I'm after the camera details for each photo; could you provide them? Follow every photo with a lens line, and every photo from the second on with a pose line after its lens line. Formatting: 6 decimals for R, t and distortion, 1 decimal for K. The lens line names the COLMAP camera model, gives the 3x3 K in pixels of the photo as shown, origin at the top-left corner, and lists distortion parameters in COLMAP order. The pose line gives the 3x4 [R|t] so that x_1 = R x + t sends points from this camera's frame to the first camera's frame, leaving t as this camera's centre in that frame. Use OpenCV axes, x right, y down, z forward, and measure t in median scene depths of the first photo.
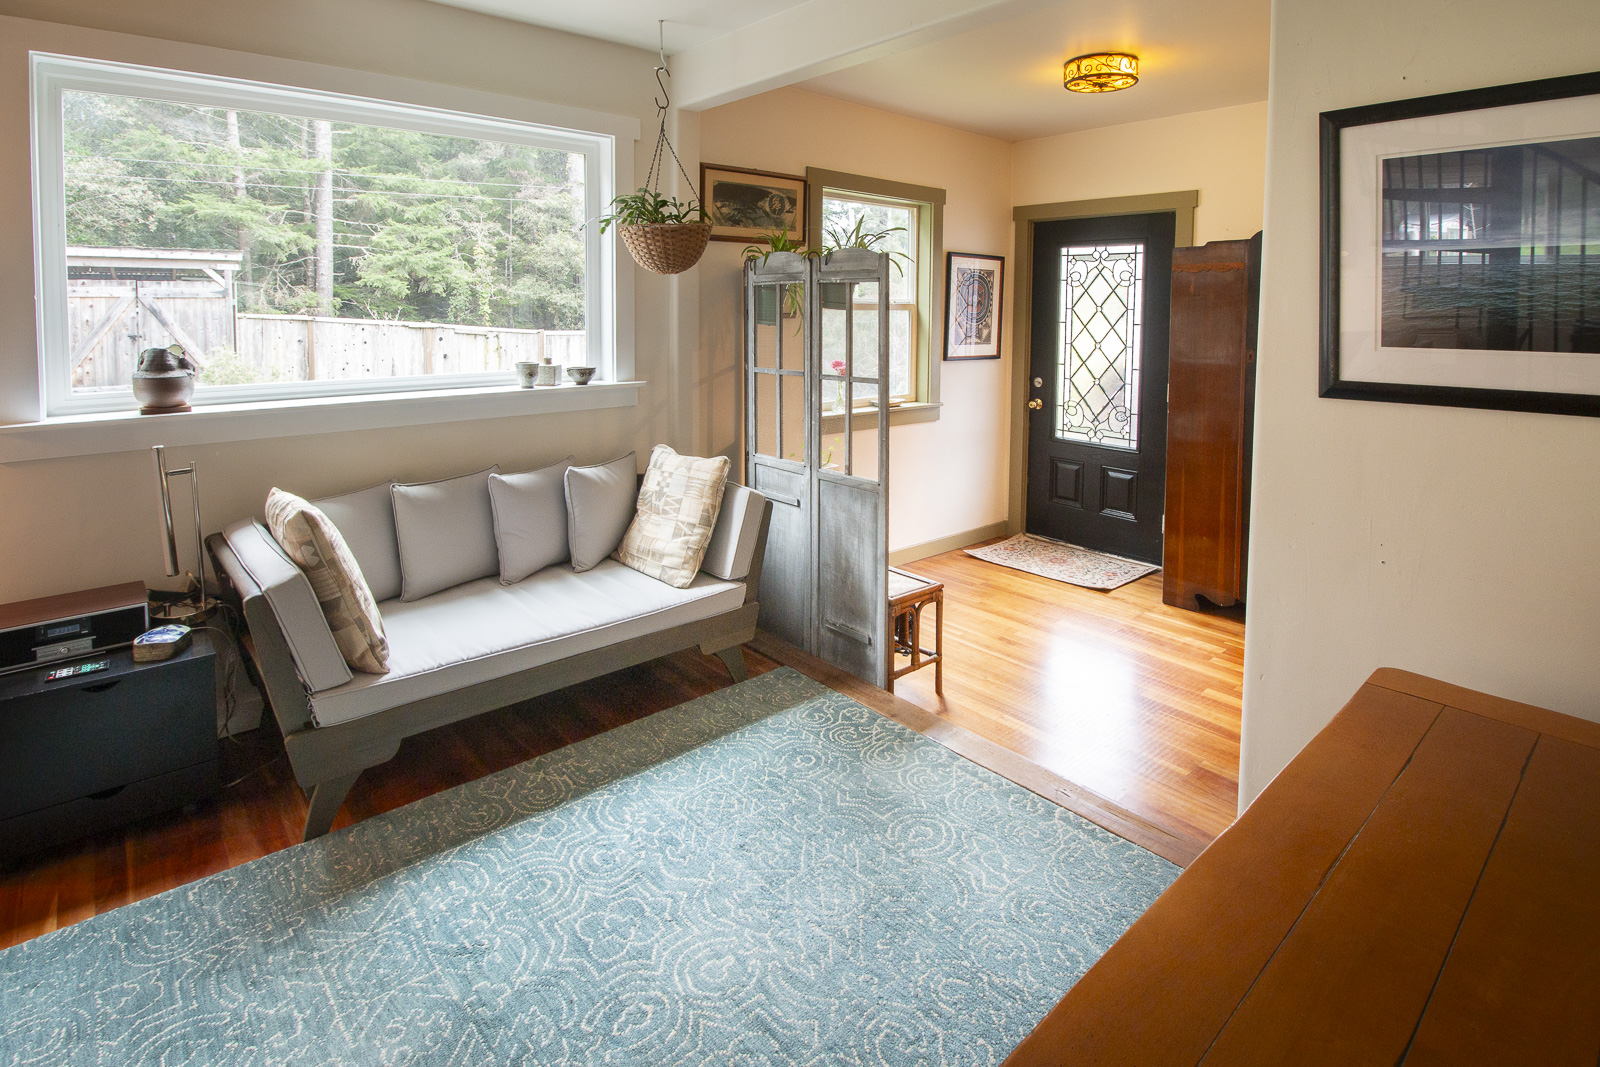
lens RADIAL K [[838.6, 0, 809.0], [0, 838.6, 359.2], [0, 0, 1]] dist [0.003548, 0.000558]
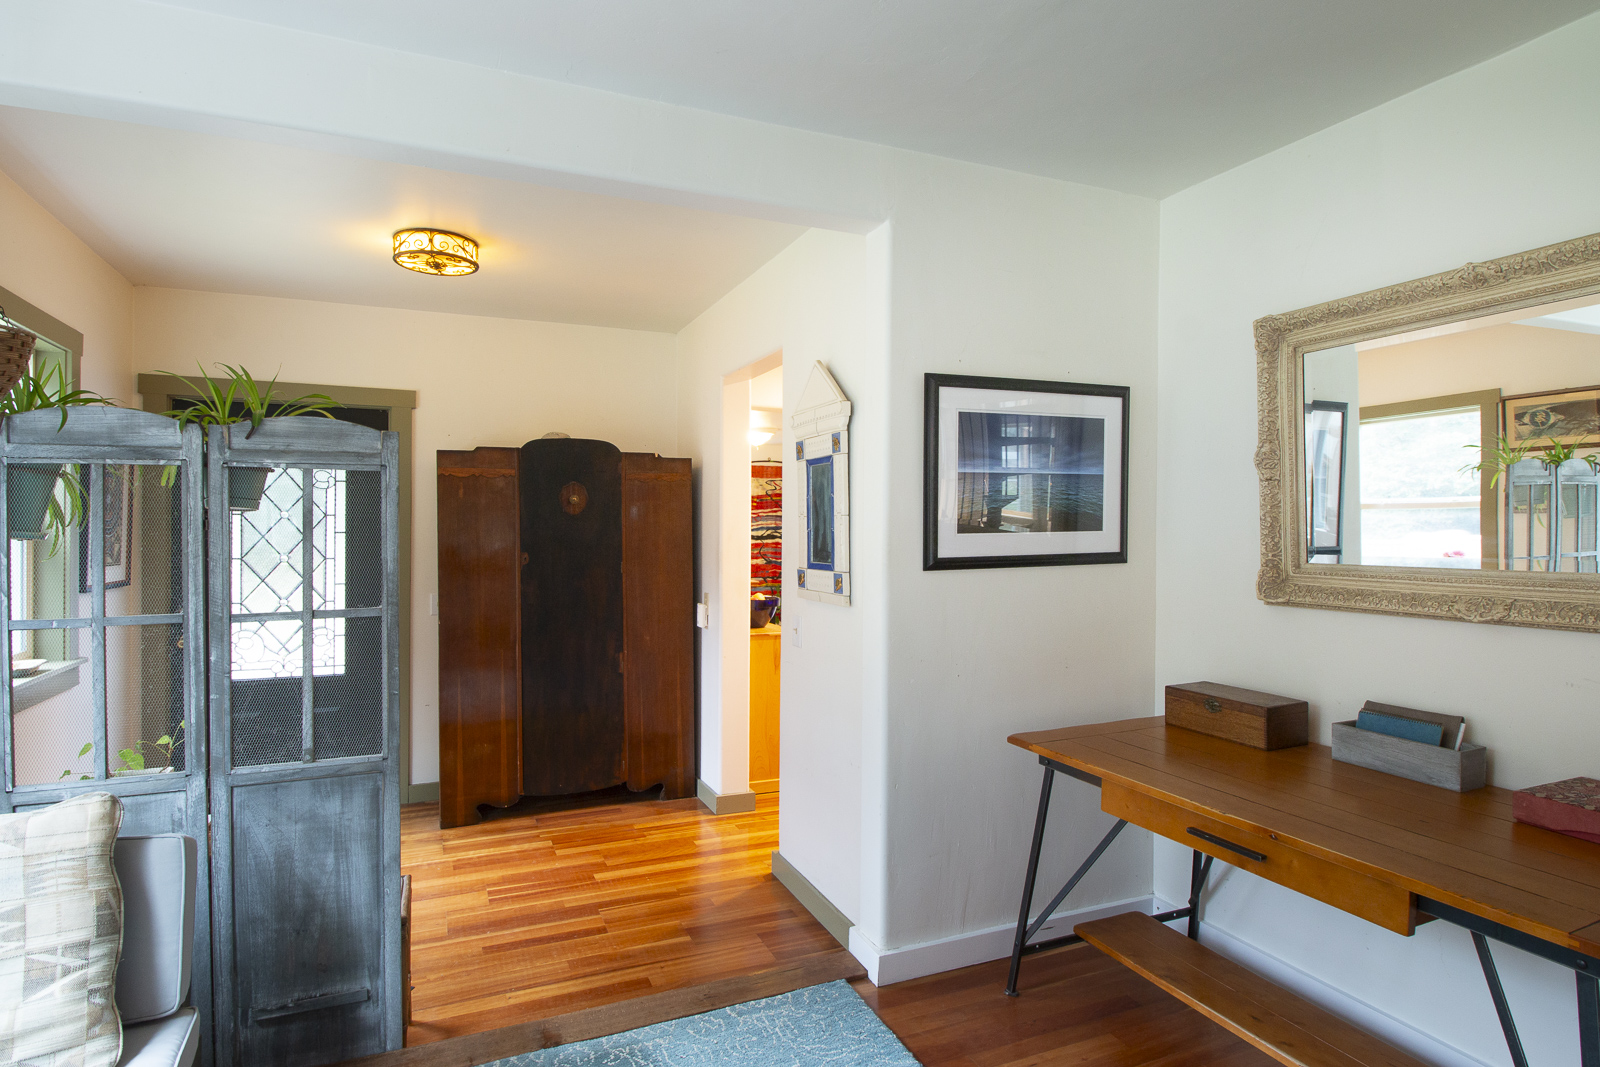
lens RADIAL K [[838.9, 0, 796.6], [0, 838.9, 524.3], [0, 0, 1]] dist [-0.019170, -0.002581]
pose [[0.305024, -0.005863, 0.952327, -0.457477], [0.059526, 0.998143, -0.012921, -0.015886], [-0.950482, 0.060630, 0.304807, 0.435879]]
